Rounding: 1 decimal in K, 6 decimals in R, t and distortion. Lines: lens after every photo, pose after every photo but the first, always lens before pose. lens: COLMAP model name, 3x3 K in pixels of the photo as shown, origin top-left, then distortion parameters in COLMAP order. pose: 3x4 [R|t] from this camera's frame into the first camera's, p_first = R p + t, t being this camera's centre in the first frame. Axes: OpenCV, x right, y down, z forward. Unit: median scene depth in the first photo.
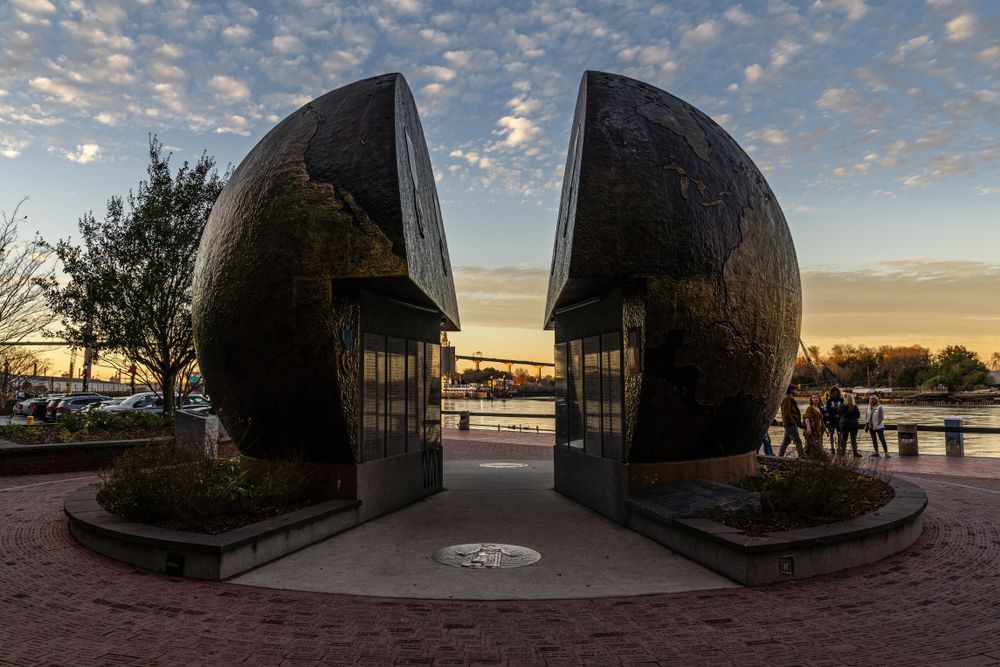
lens RADIAL K [[749.0, 0, 500.0], [0, 749.0, 333.5], [0, 0, 1]] dist [0.000215, 0.000122]
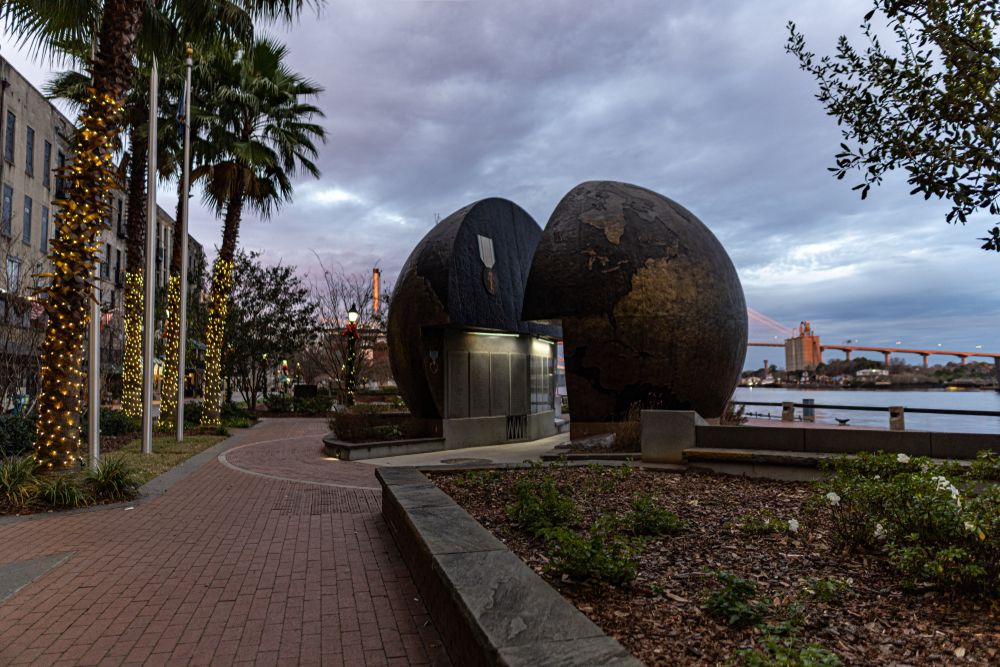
lens RADIAL K [[749.0, 0, 500.0], [0, 749.0, 333.5], [0, 0, 1]] dist [0.000215, 0.000122]
pose [[0.874367, -0.037690, -0.483800, 0.244699], [0.042324, 0.999103, -0.001344, -0.010768], [0.483417, -0.019301, 0.875178, -0.172087]]
